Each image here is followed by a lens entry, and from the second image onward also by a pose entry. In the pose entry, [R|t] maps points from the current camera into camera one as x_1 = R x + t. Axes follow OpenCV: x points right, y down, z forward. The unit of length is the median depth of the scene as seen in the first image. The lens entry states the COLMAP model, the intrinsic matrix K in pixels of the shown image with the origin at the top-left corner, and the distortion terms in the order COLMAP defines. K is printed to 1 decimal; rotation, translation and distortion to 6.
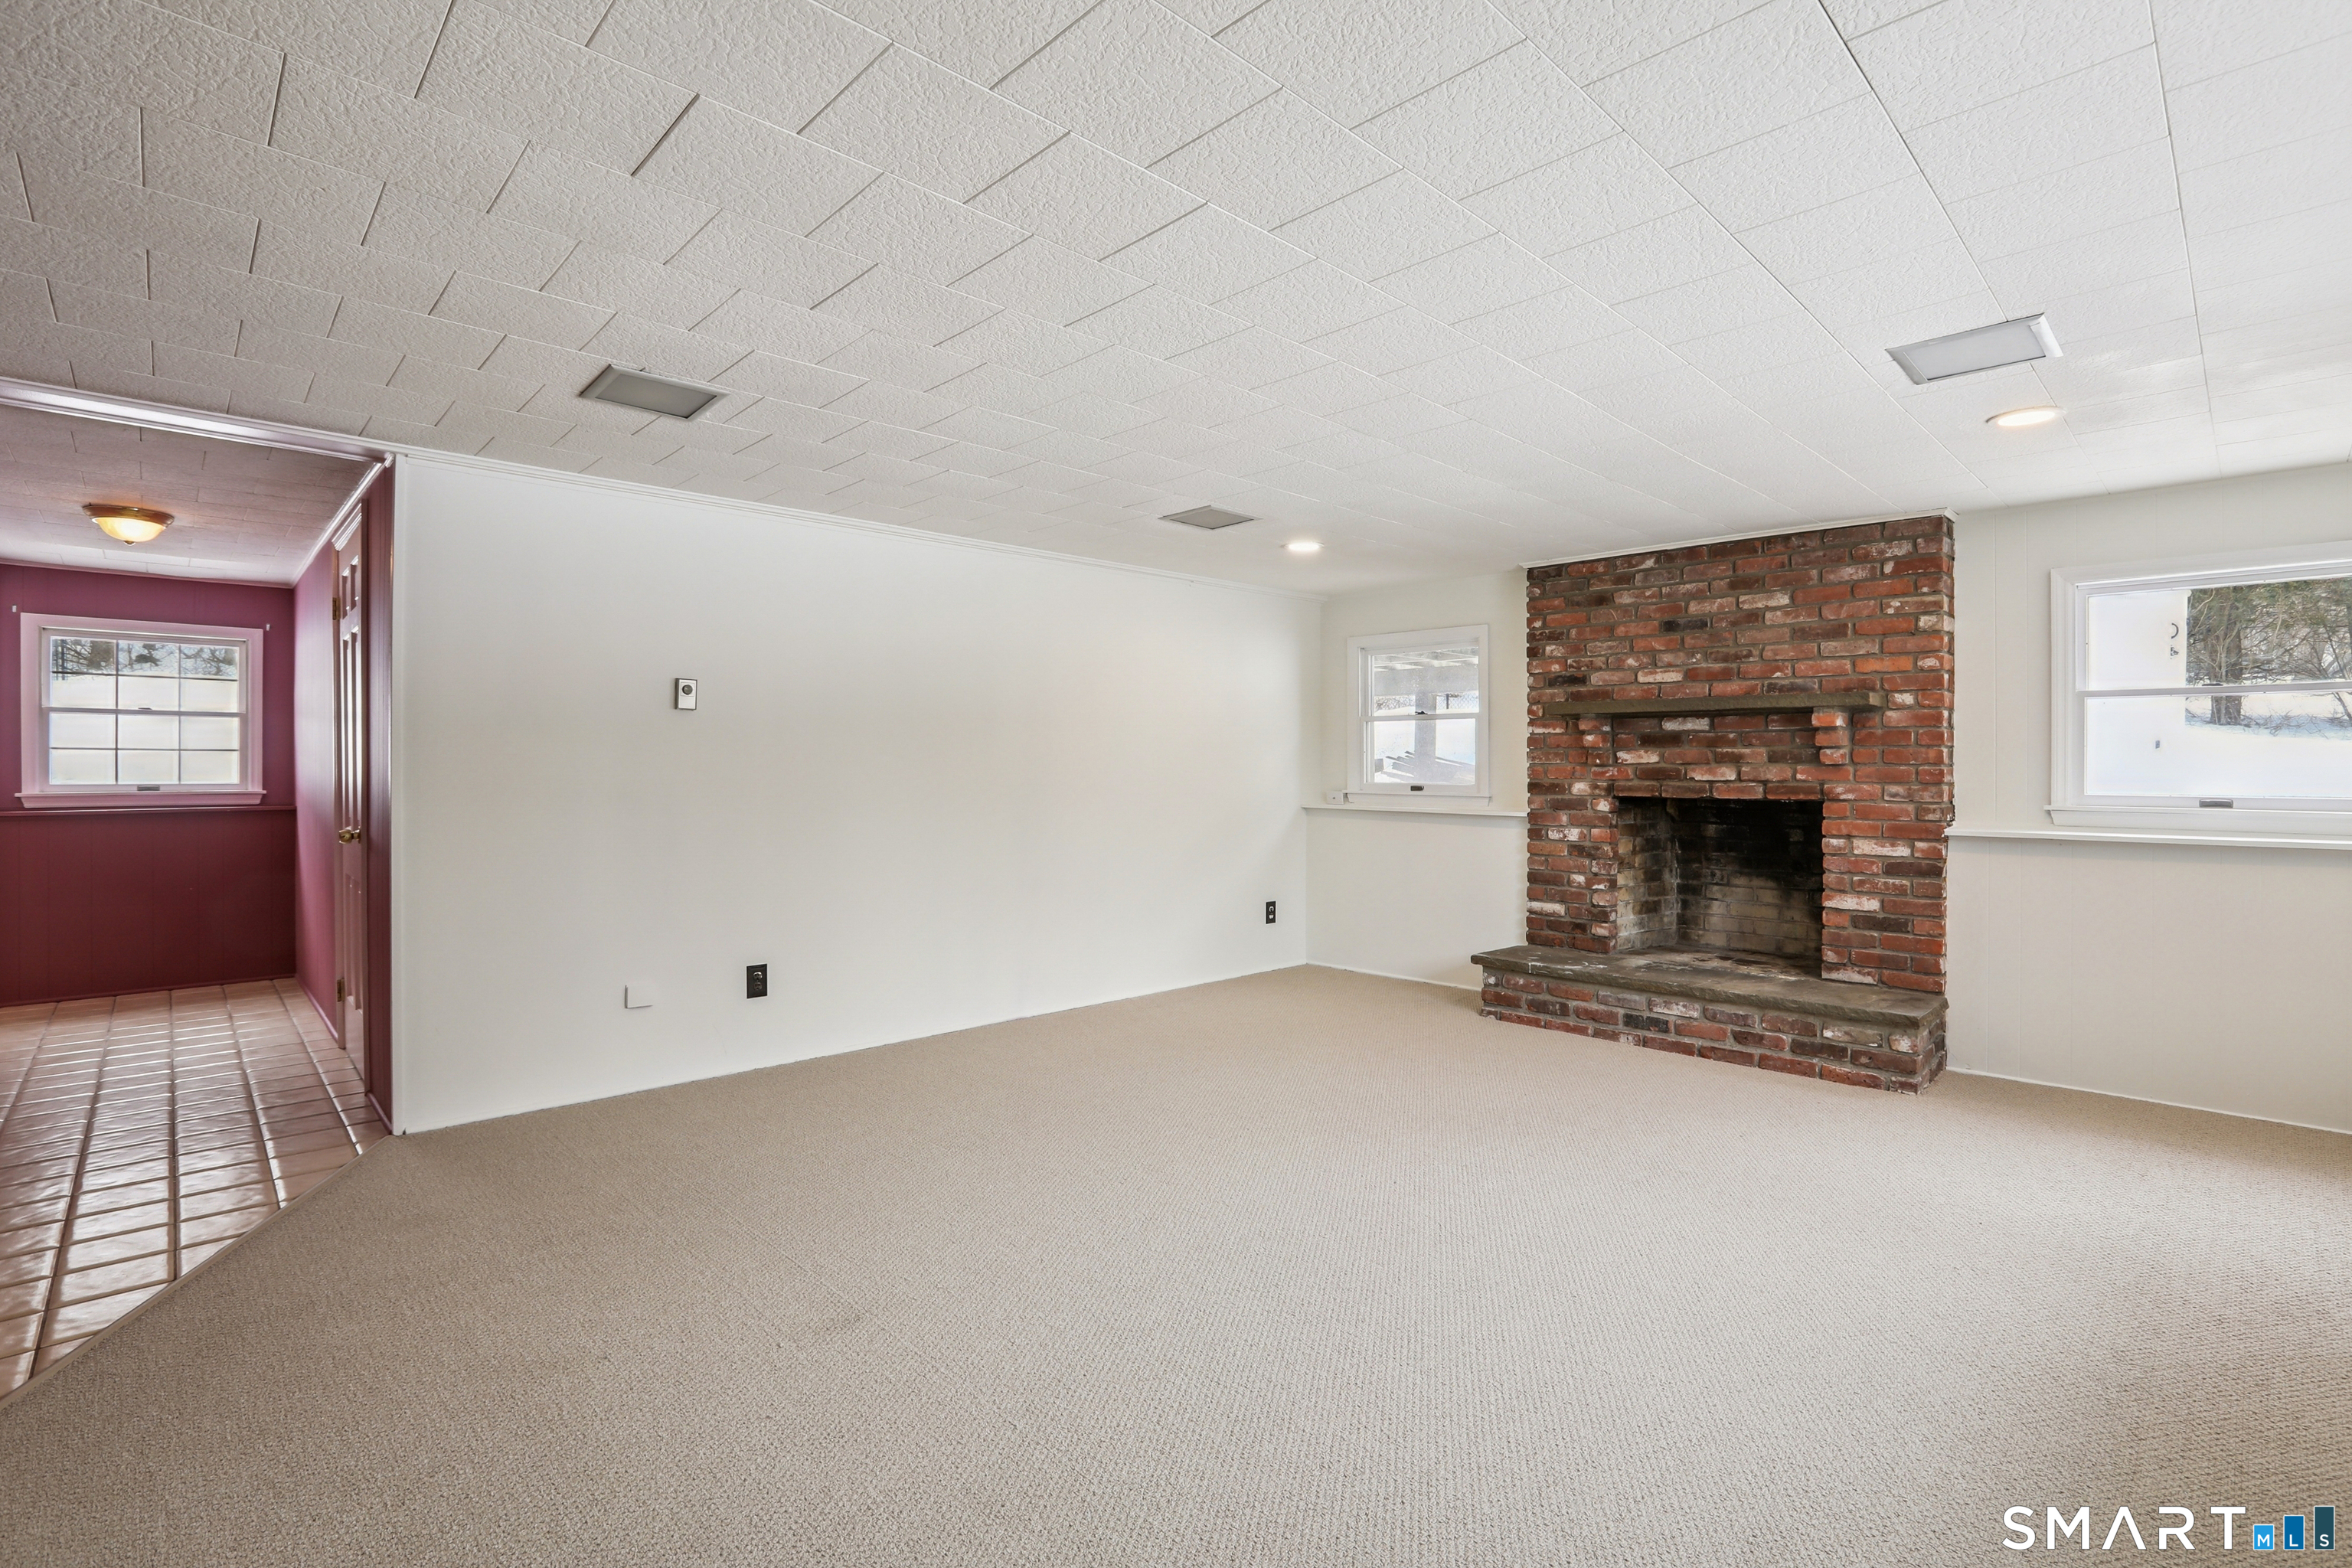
lens RADIAL K [[1089.1, 0, 1180.8], [0, 1089.1, 770.7], [0, 0, 1]] dist [-0.033444, 0.015730]
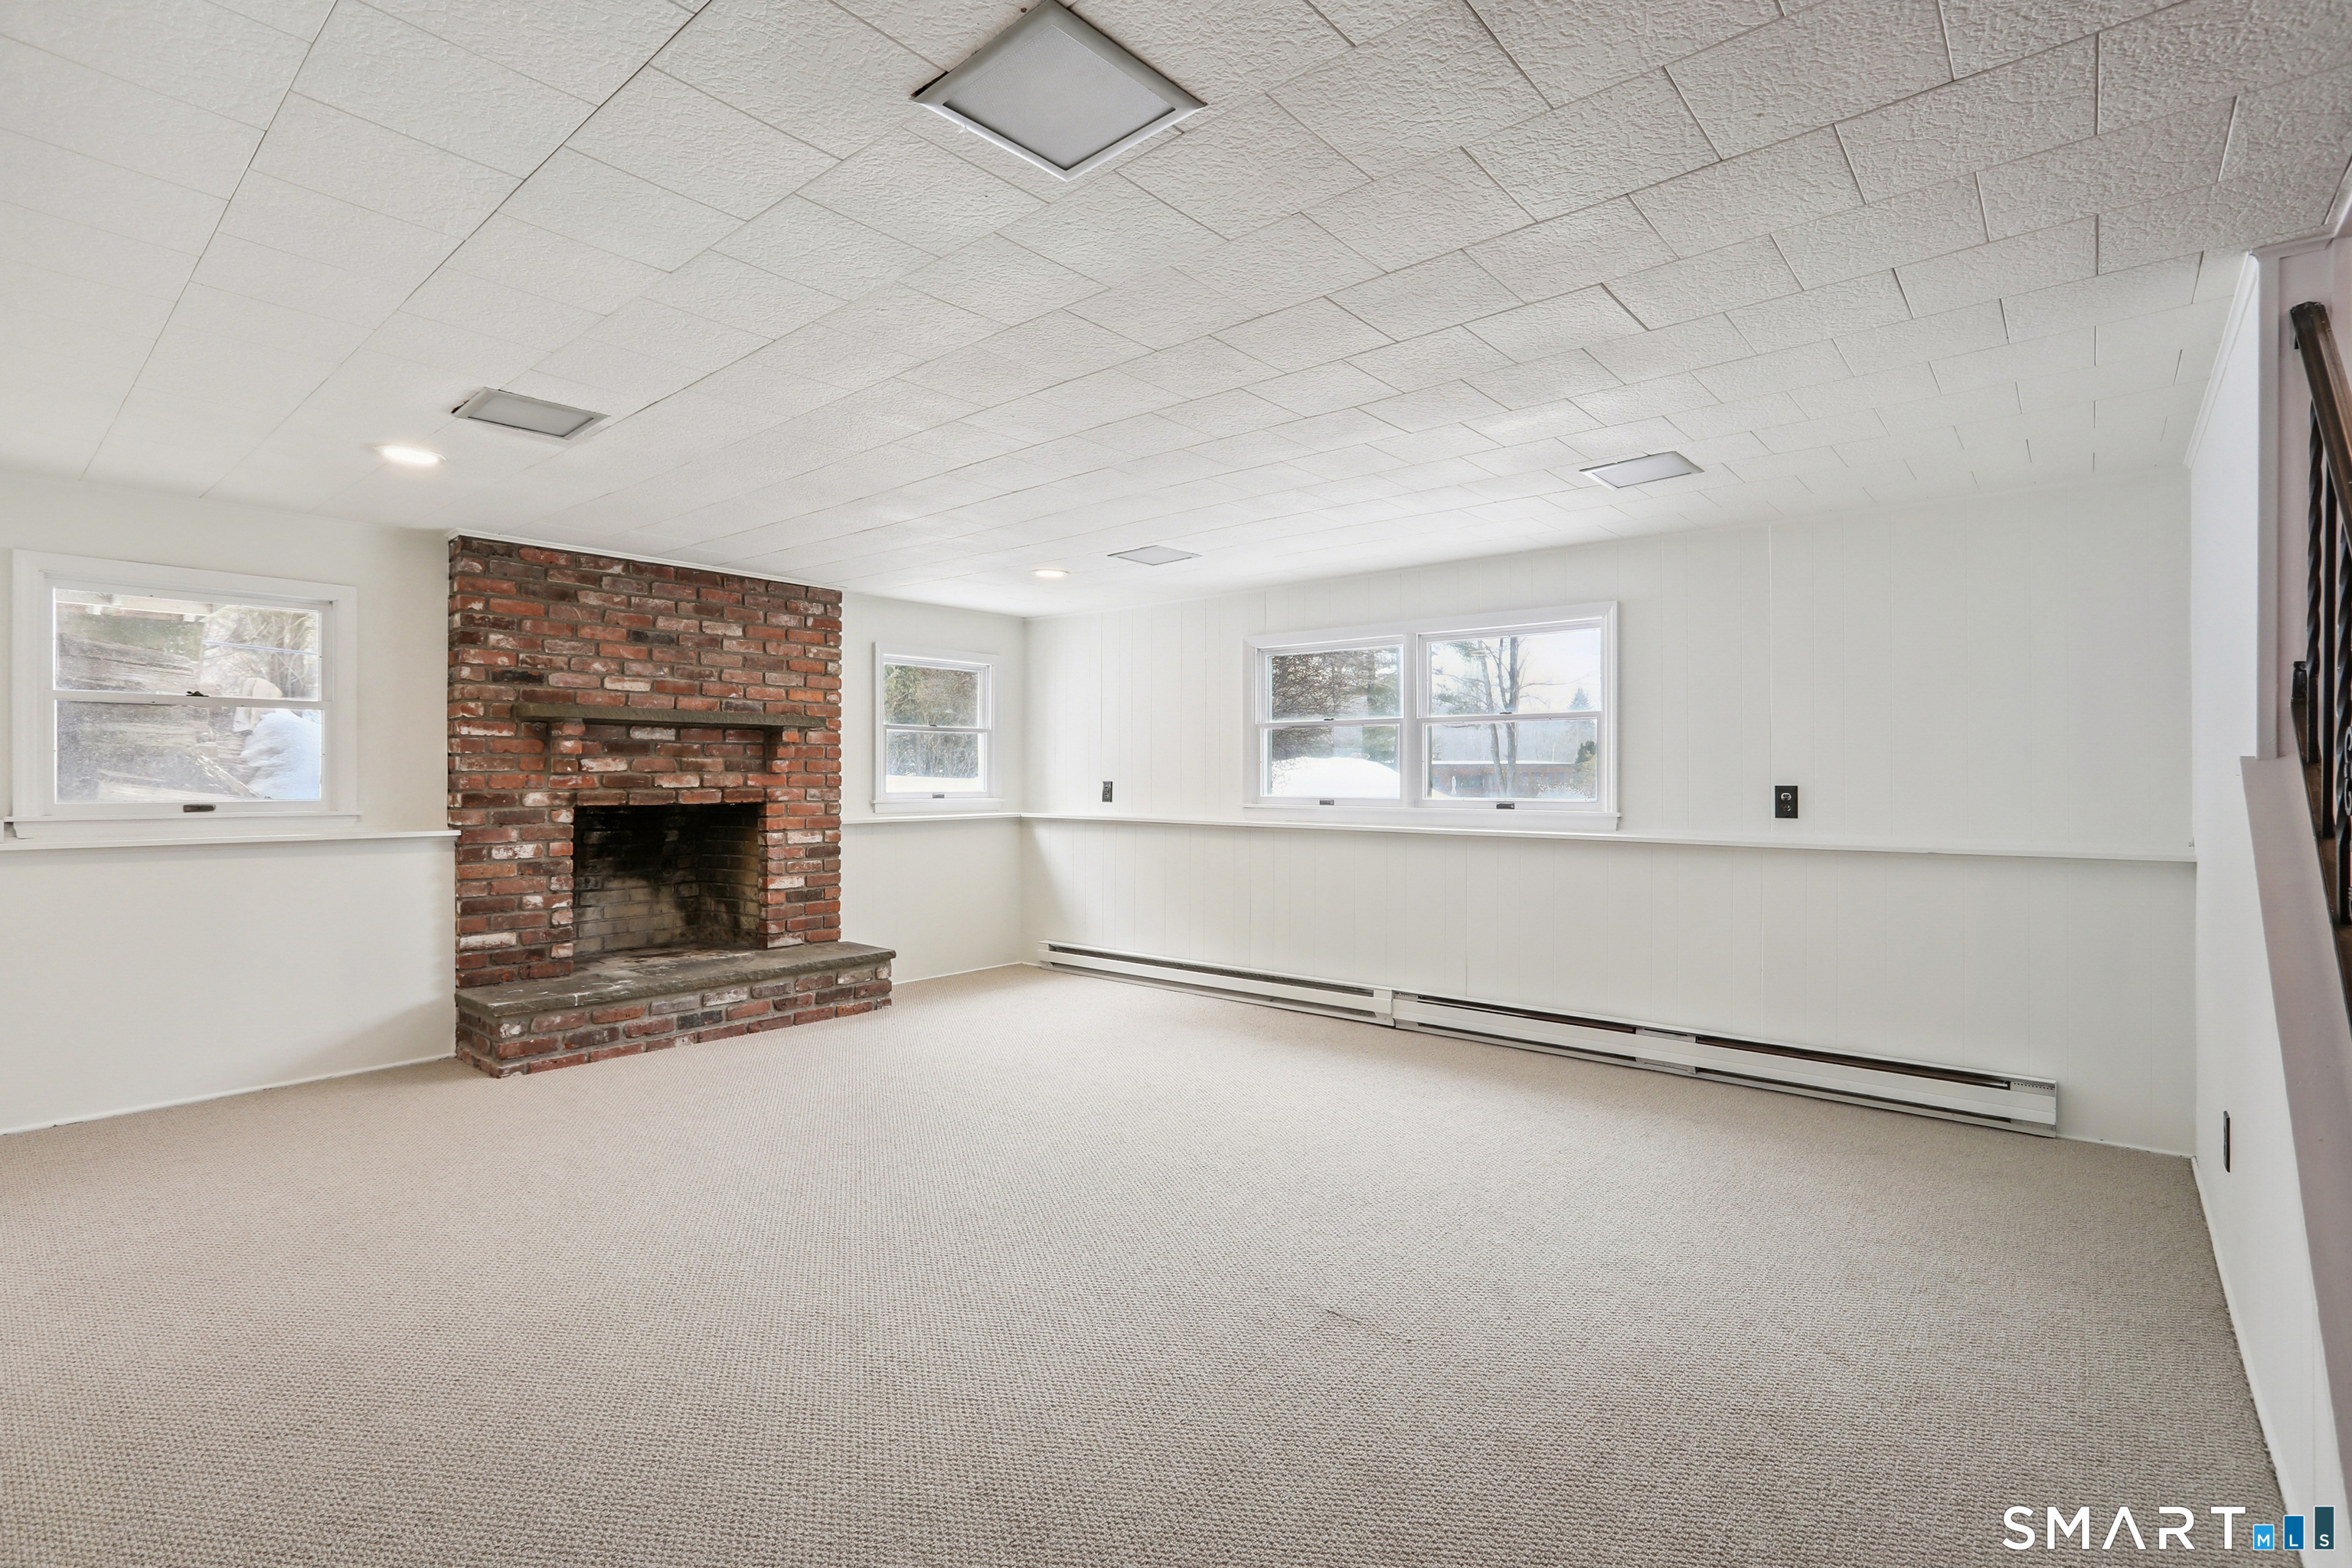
lens RADIAL K [[1089.1, 0, 1180.0], [0, 1089.1, 785.0], [0, 0, 1]] dist [-0.033444, 0.015730]
pose [[-0.078272, -0.012134, 0.996858, -0.633943], [0.003150, 0.999918, 0.012419, -0.005487], [-0.996927, 0.004112, -0.078227, 0.603412]]
